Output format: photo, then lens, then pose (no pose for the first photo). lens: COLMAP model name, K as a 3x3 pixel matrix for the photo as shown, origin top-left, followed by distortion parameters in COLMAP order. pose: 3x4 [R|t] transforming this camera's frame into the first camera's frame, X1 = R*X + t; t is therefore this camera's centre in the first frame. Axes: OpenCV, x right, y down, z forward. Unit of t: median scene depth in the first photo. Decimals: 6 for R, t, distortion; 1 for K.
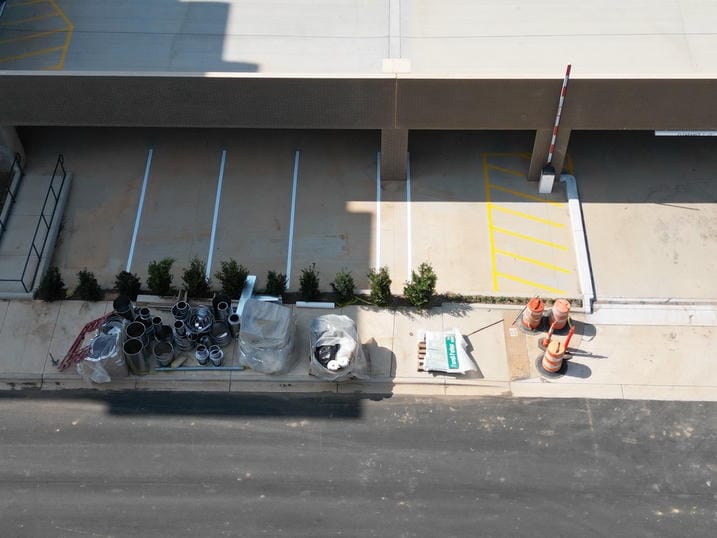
lens RADIAL K [[956.4, 0, 358.4], [0, 956.4, 269.2], [0, 0, 1]] dist [0.113752, 0.000000]
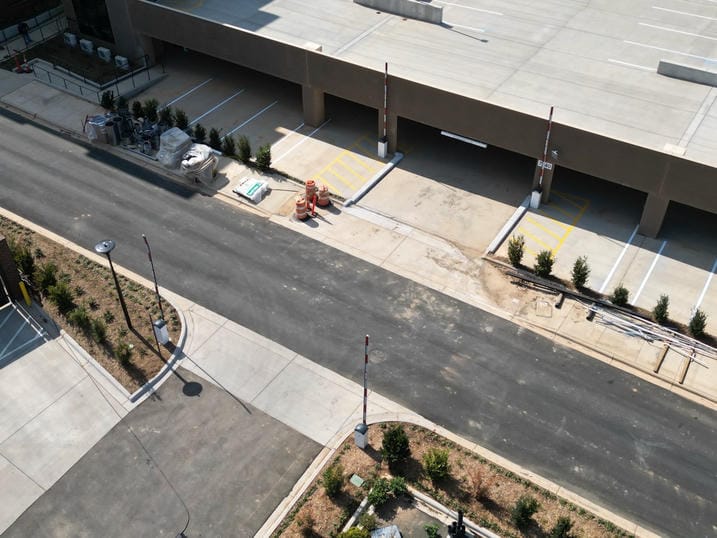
lens RADIAL K [[768.9, 0, 356.2], [0, 768.9, 262.6], [0, 0, 1]] dist [0.064448, 0.000000]
pose [[0.859584, 0.350679, -0.371671, 0.810802], [-0.417844, 0.901056, -0.116207, 0.288451], [0.294145, 0.255190, 0.921063, -0.184142]]
